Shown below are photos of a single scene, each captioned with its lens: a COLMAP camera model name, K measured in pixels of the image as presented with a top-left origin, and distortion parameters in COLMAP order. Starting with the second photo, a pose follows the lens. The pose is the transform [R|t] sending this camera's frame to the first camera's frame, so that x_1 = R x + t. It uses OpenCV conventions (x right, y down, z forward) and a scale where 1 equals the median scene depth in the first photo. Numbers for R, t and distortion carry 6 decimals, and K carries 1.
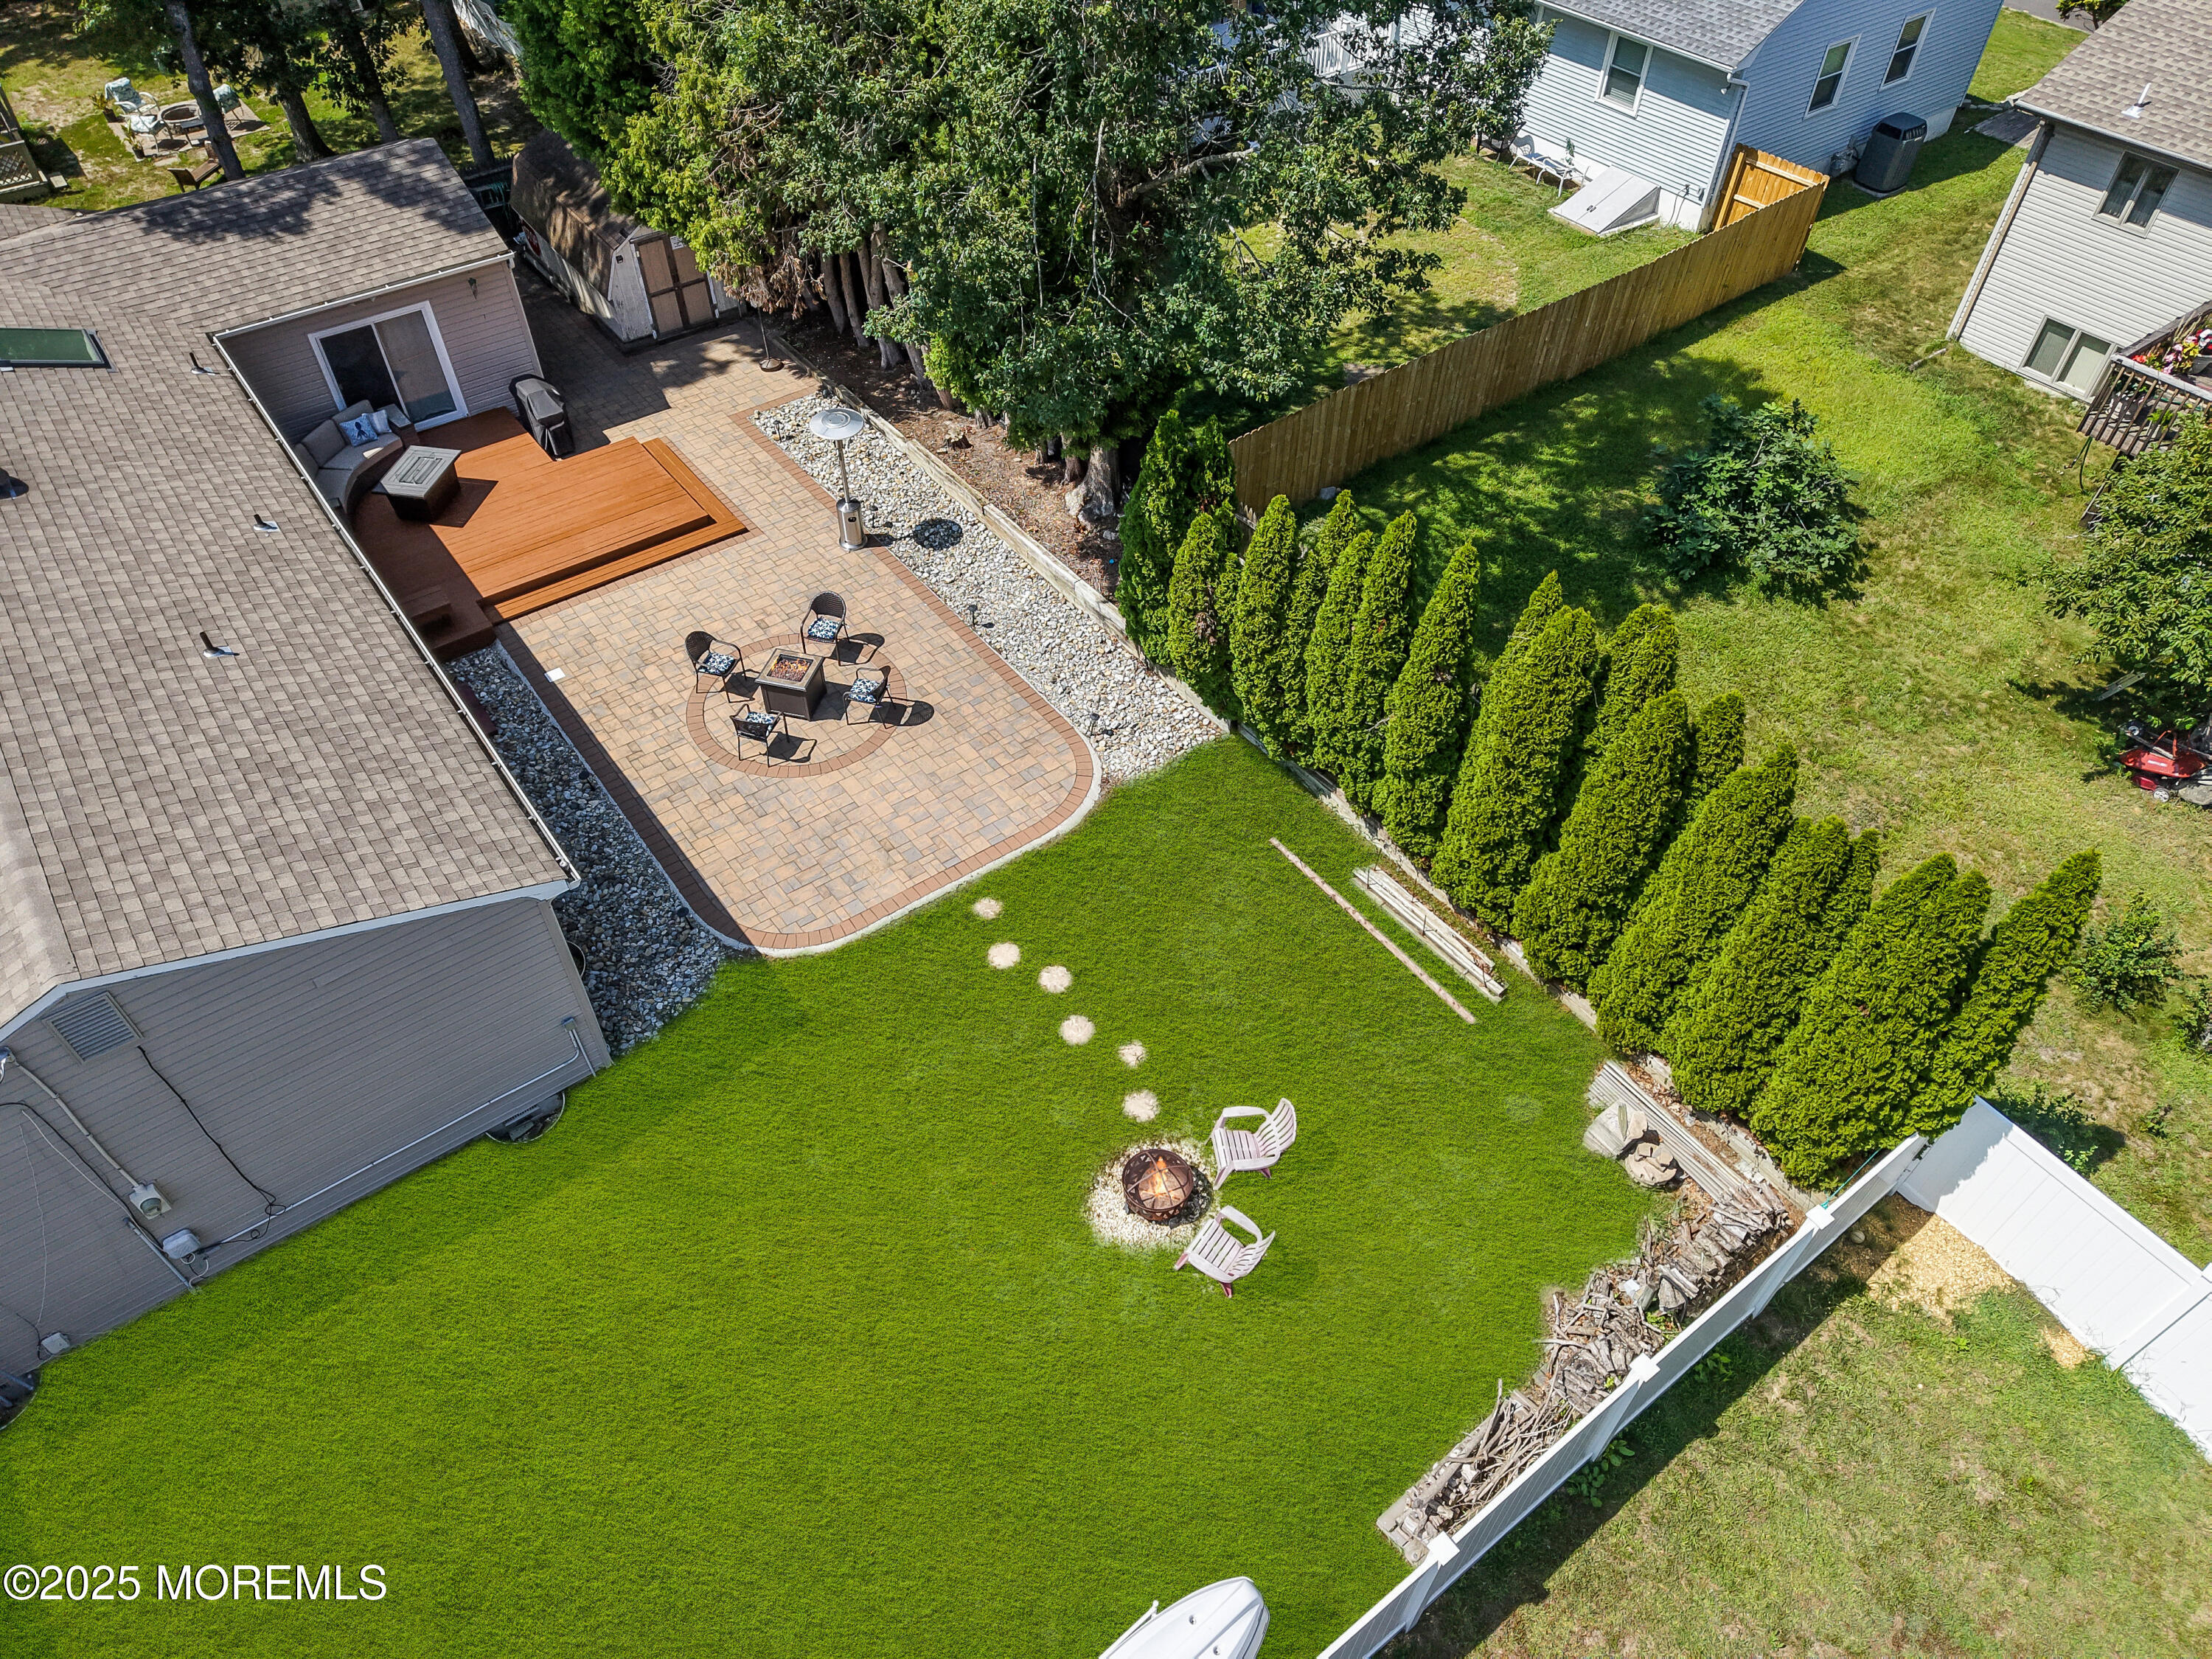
lens RADIAL K [[1469.4, 0, 1106.0], [0, 1469.4, 829.5], [0, 0, 1]] dist [-0.001747, -0.000533]
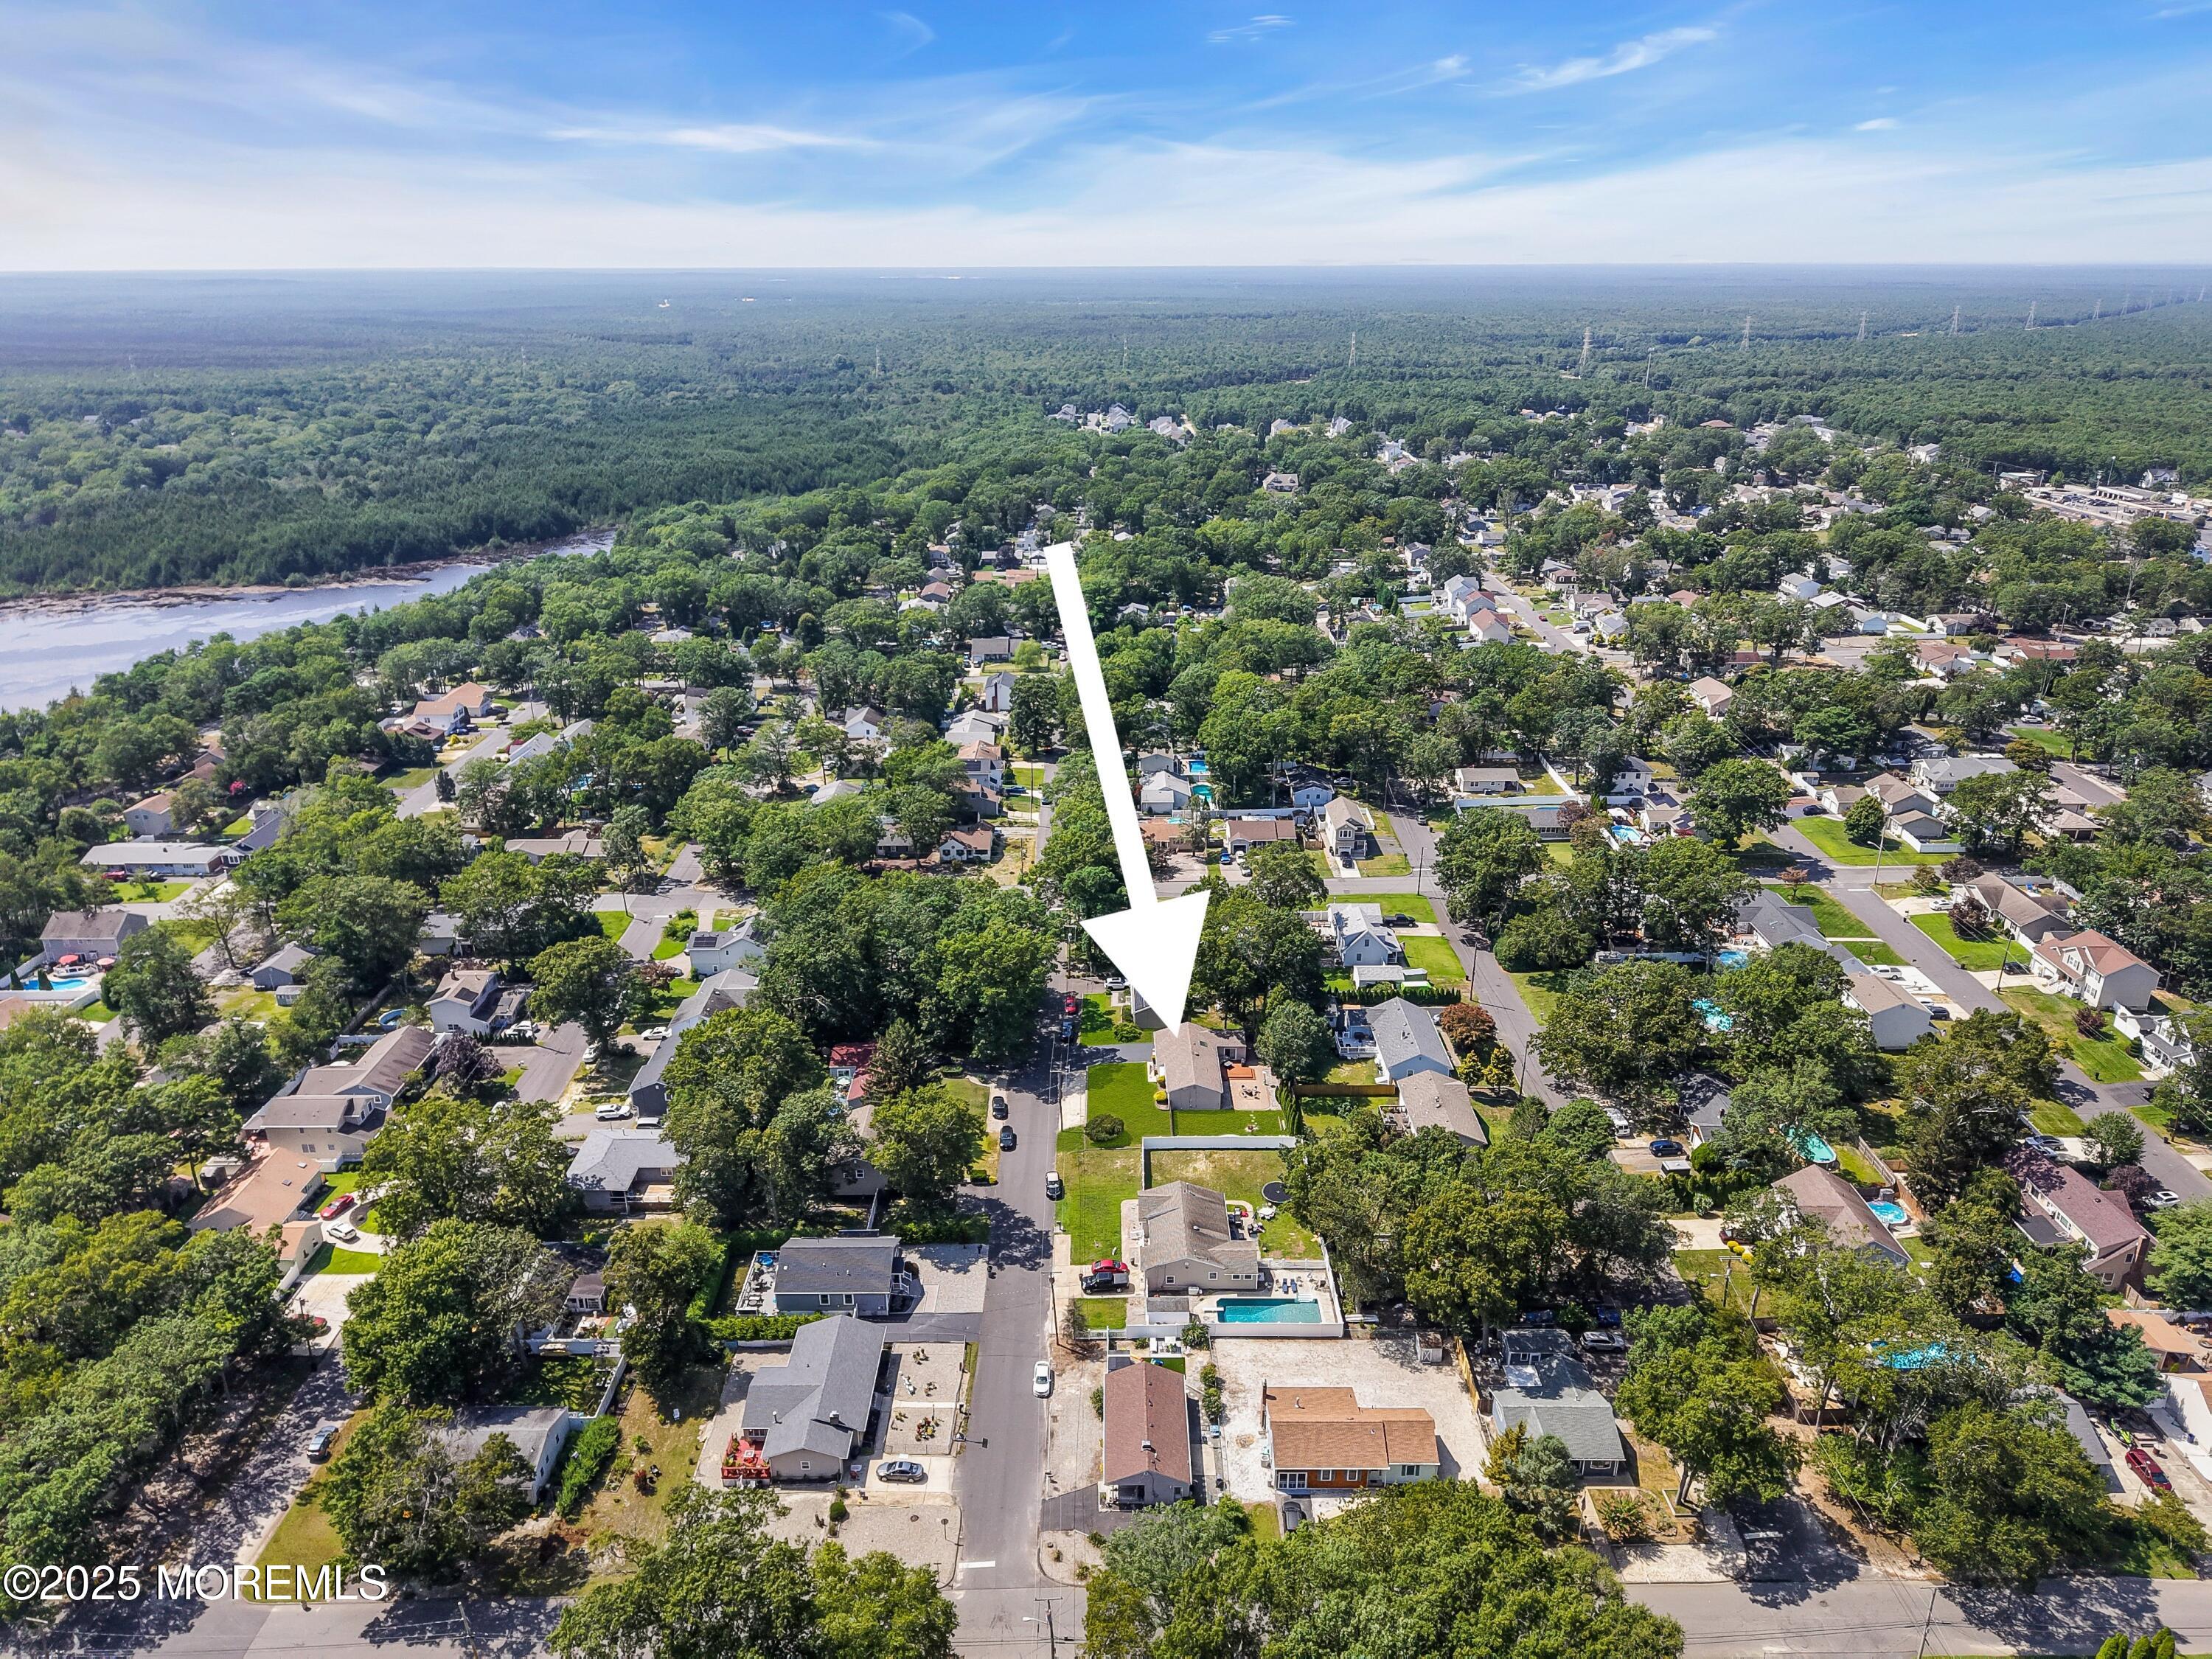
lens RADIAL K [[1469.4, 0, 1106.0], [0, 1469.4, 829.5], [0, 0, 1]] dist [-0.001747, -0.000533]
pose [[0.806462, 0.204305, -0.554868, 4.037236], [-0.429699, 0.847129, -0.312619, 1.864283], [0.406175, 0.490542, 0.770967, -7.747369]]
